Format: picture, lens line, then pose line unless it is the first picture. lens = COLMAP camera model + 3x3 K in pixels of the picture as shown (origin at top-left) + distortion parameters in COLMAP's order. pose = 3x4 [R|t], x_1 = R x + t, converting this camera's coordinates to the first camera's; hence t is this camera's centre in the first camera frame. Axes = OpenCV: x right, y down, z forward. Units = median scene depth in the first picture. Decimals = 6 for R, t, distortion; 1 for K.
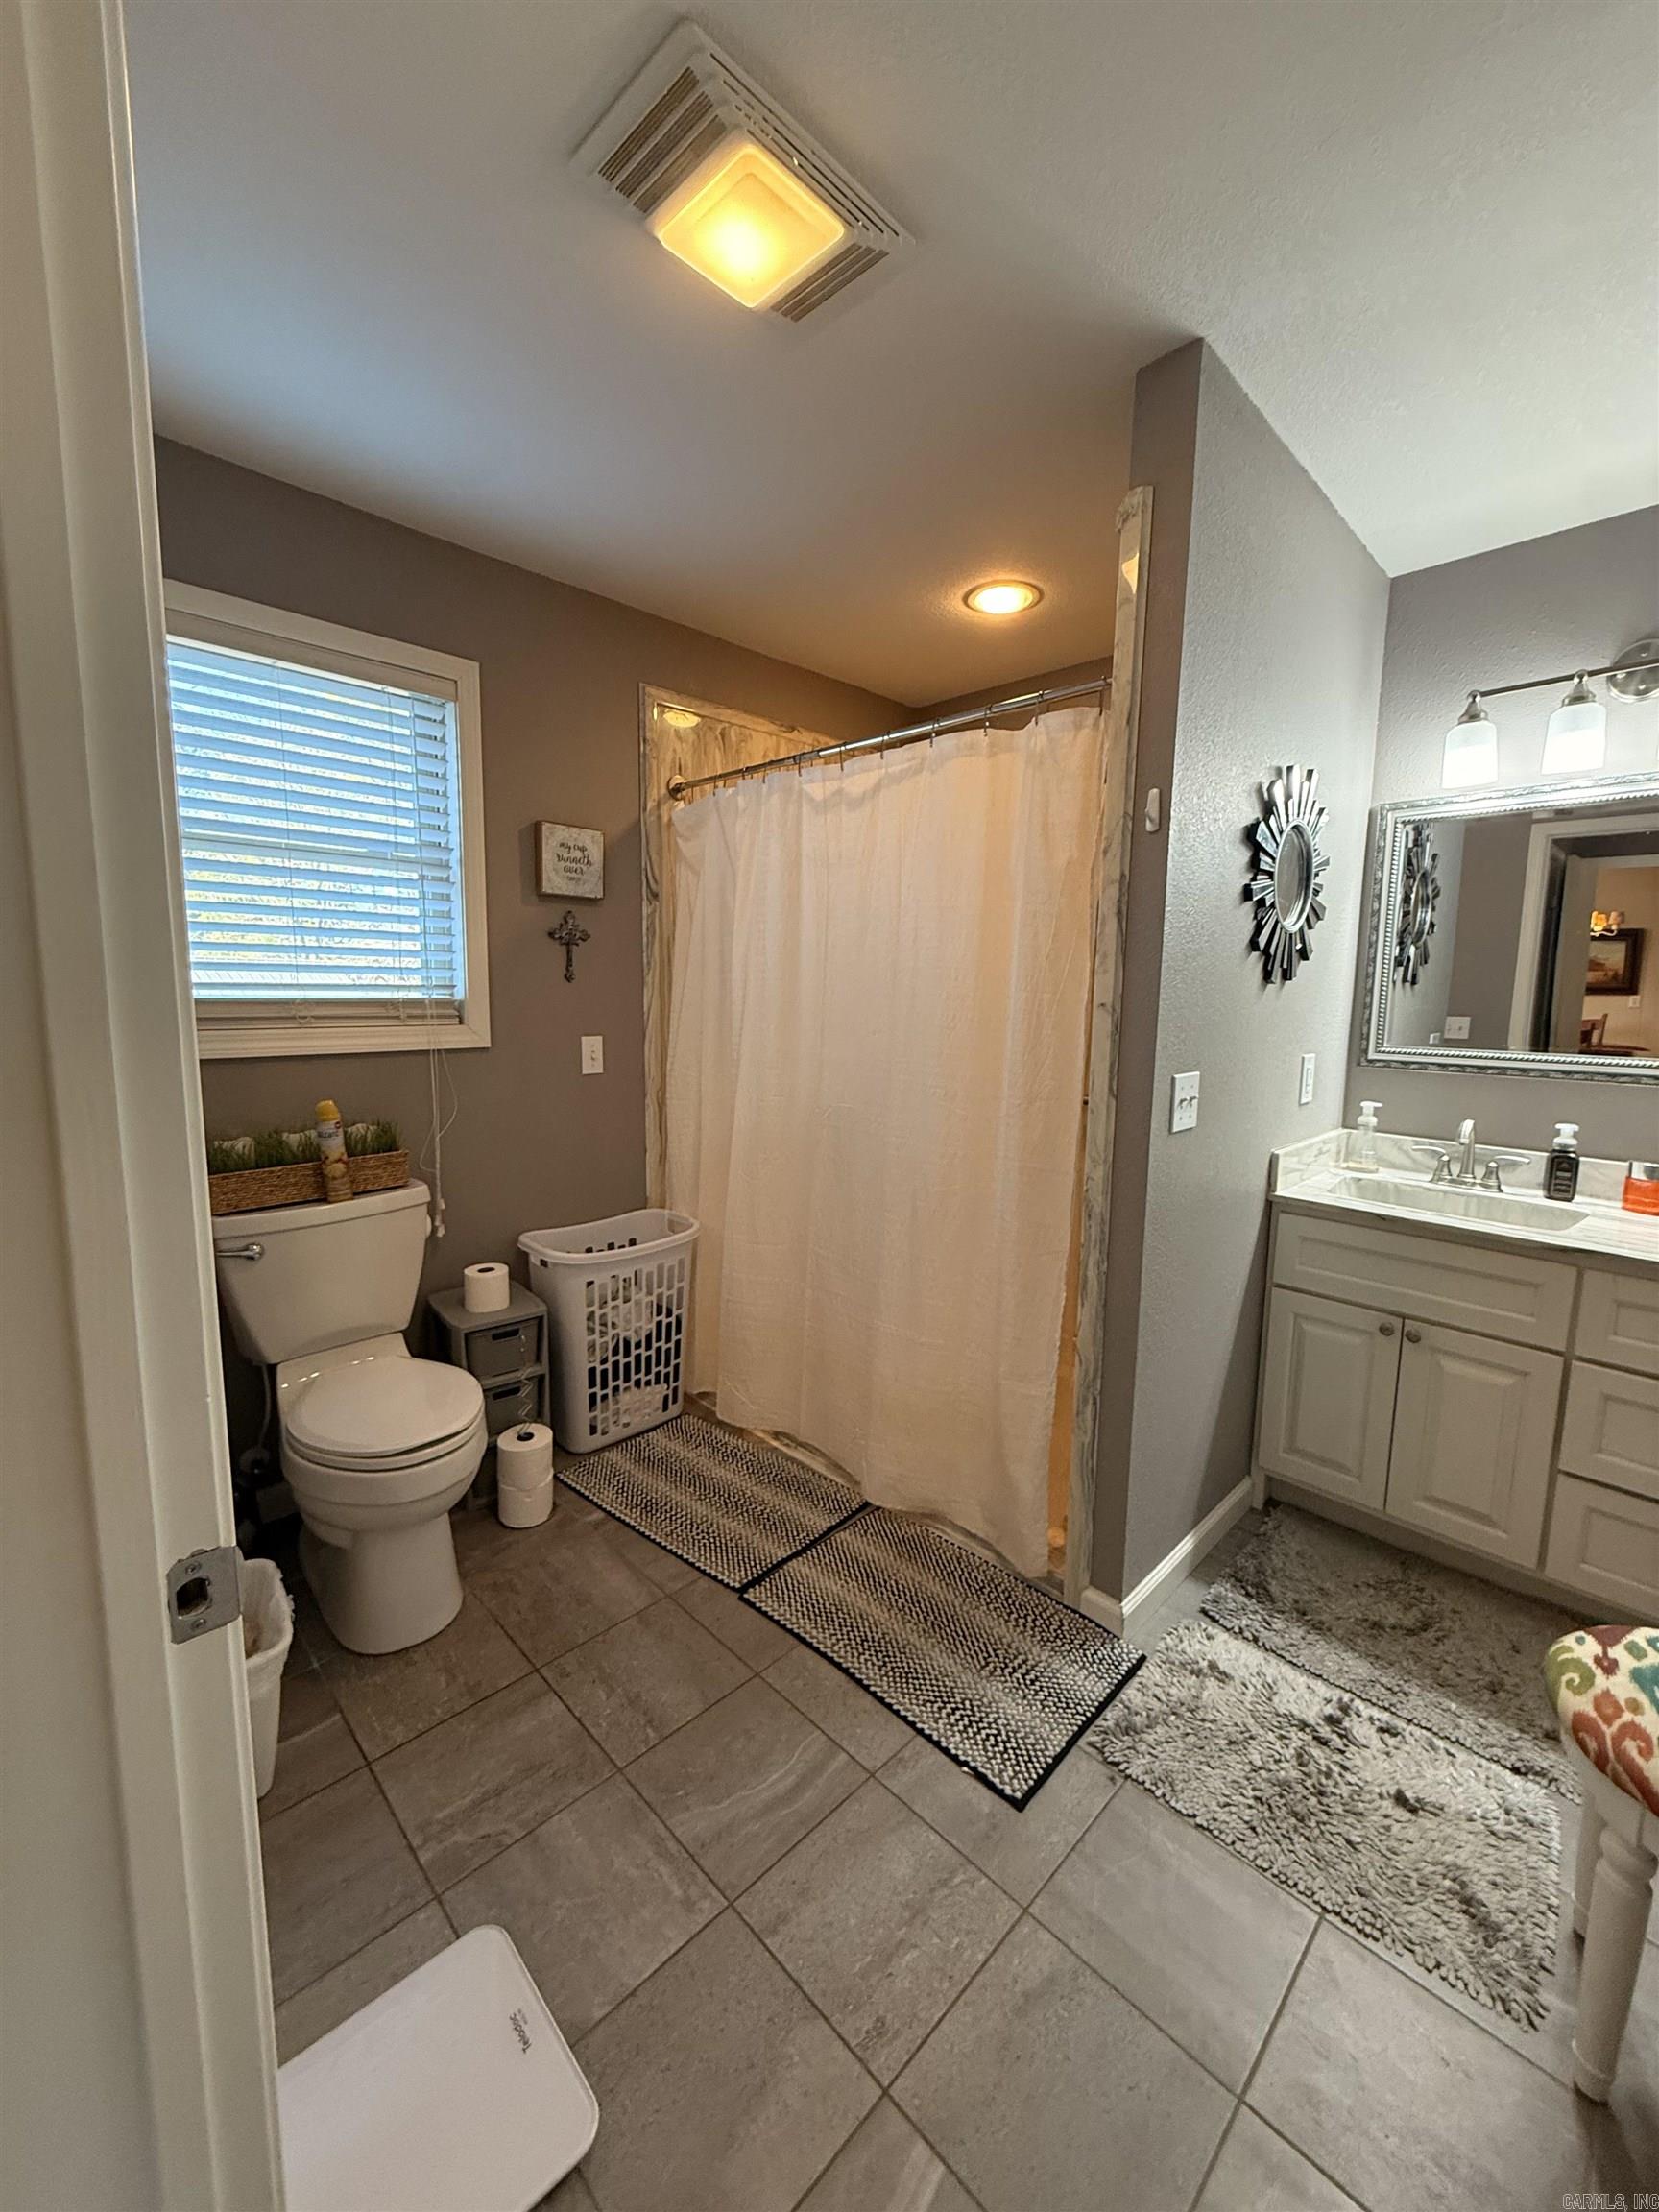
lens RADIAL K [[879.0, 0, 829.5], [0, 879.0, 1099.0], [0, 0, 1]] dist [-0.002208, 0.000199]
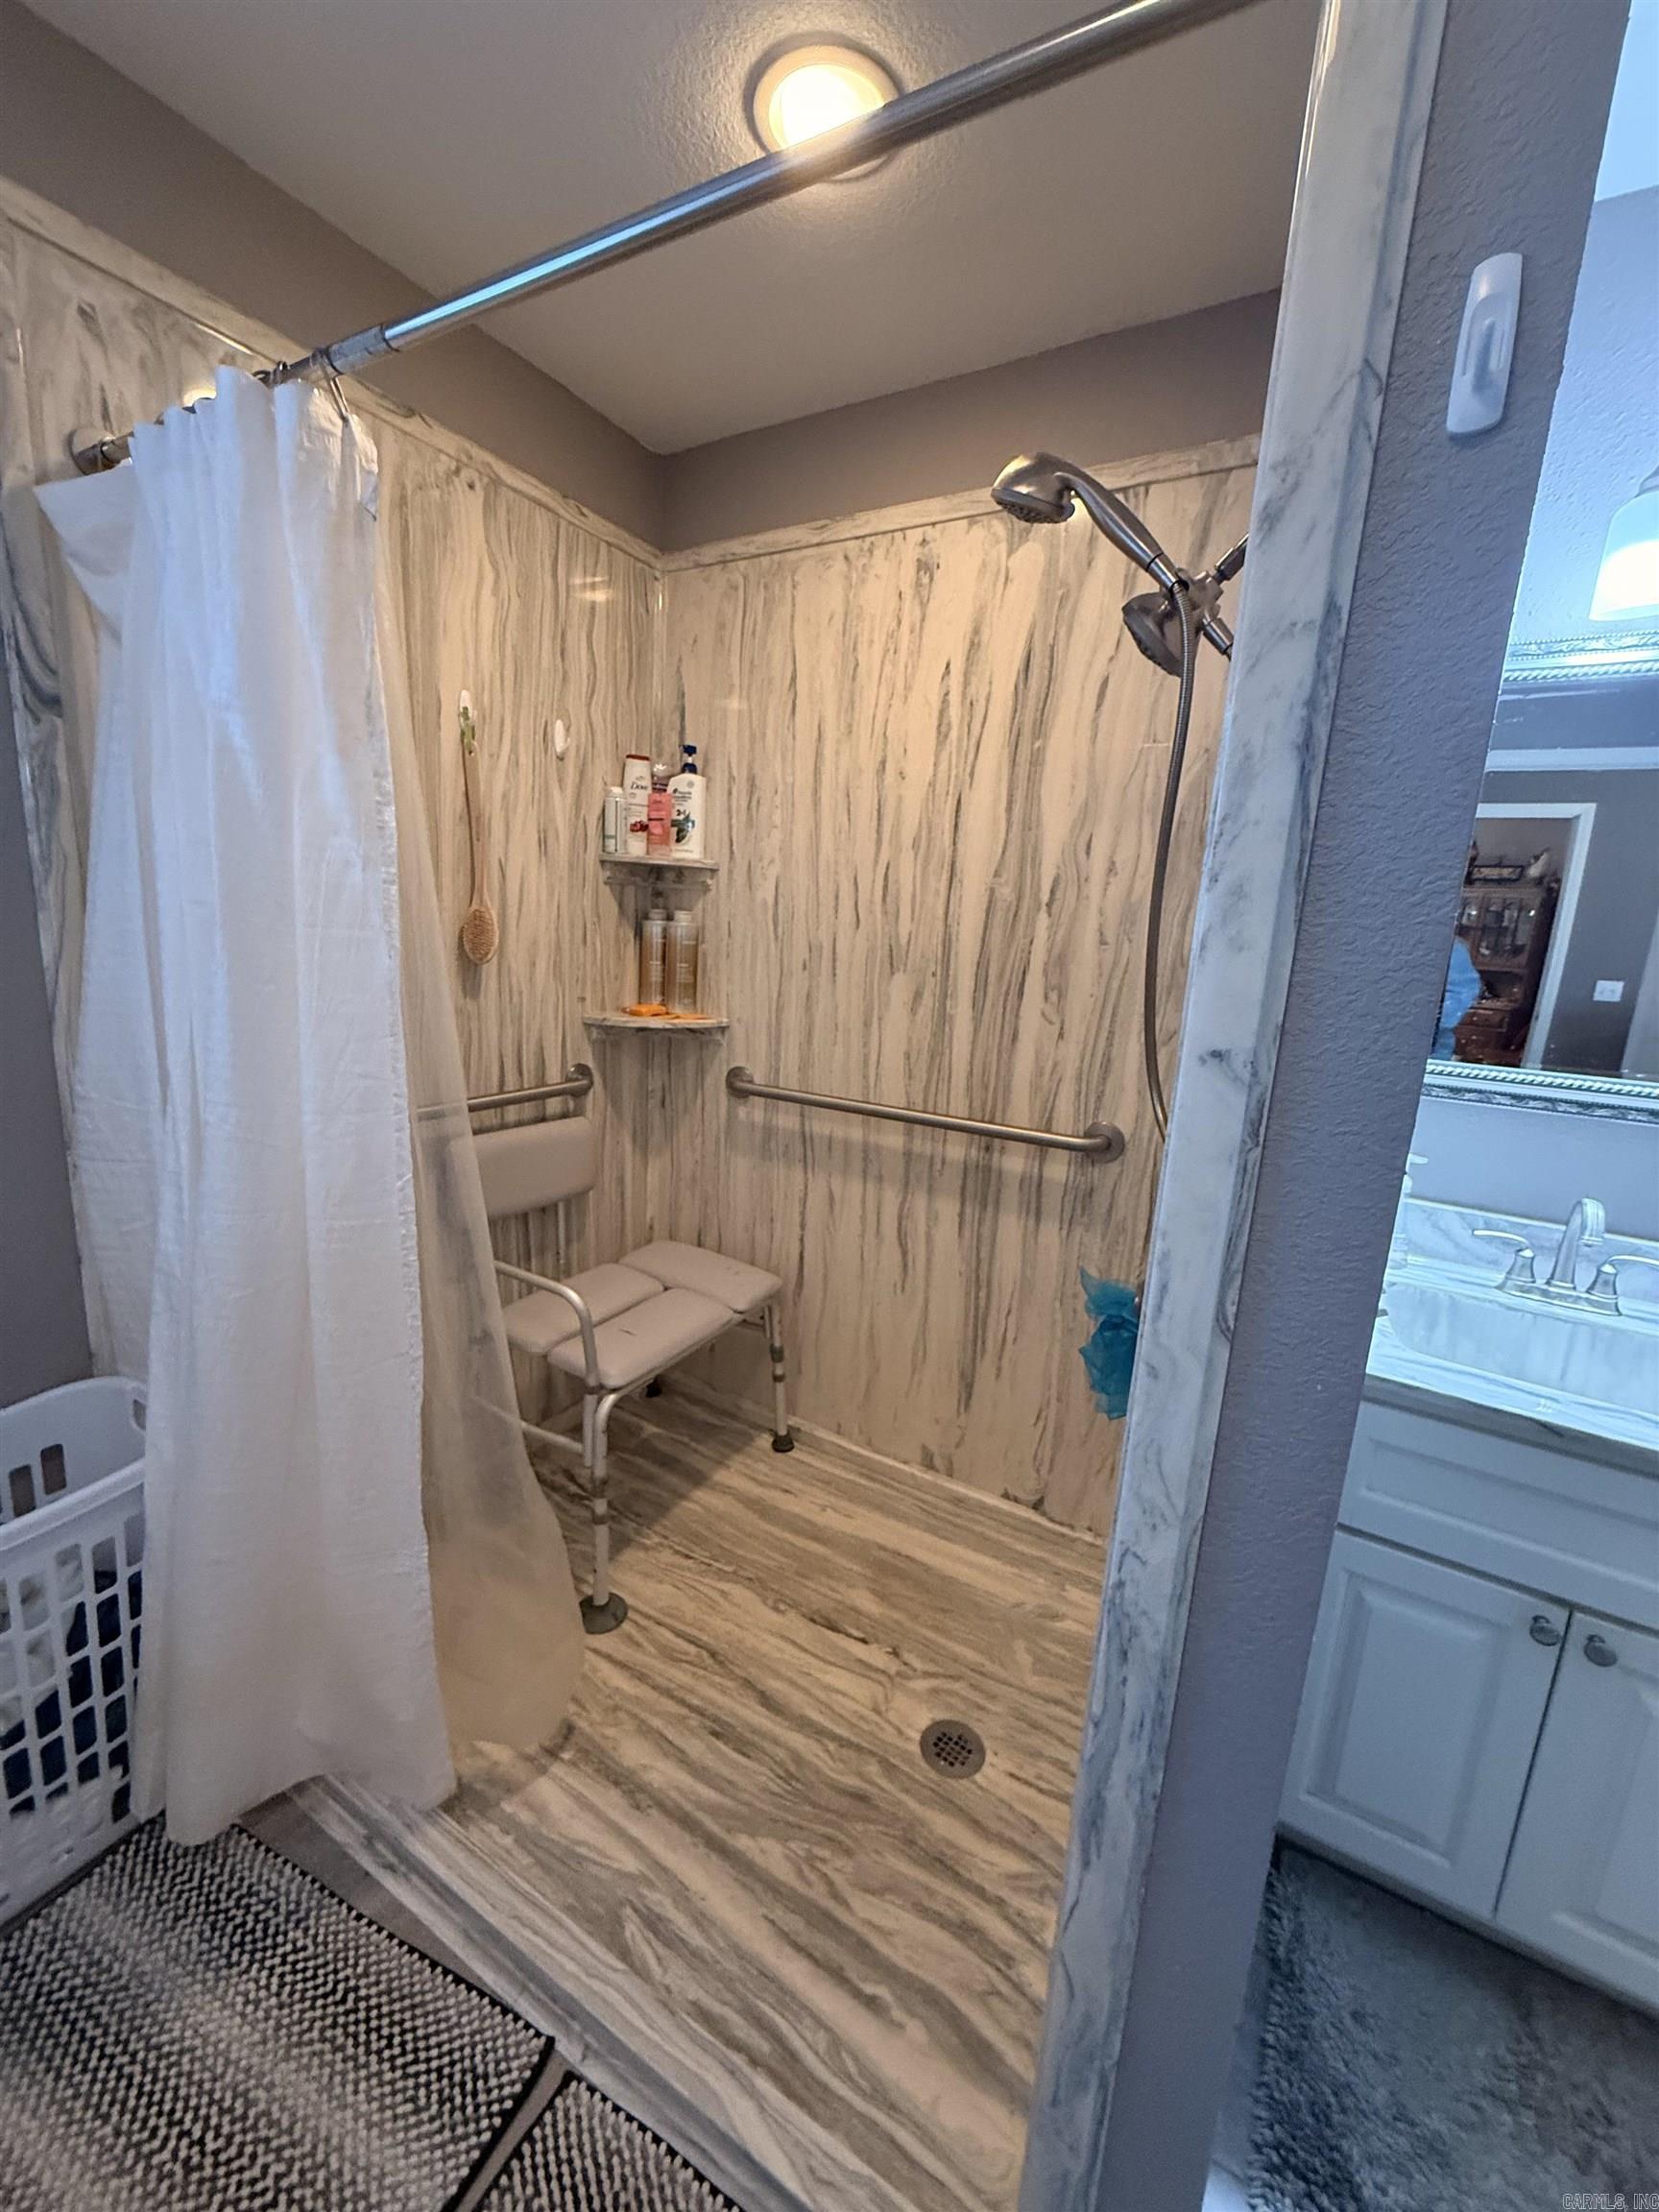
lens RADIAL K [[879.0, 0, 826.6], [0, 879.0, 1094.1], [0, 0, 1]] dist [-0.002208, 0.000199]
pose [[0.966278, -0.012058, 0.257220, 0.066816], [-0.008065, 0.996996, 0.077034, -0.077460], [-0.257376, -0.076511, 0.963278, 0.493085]]
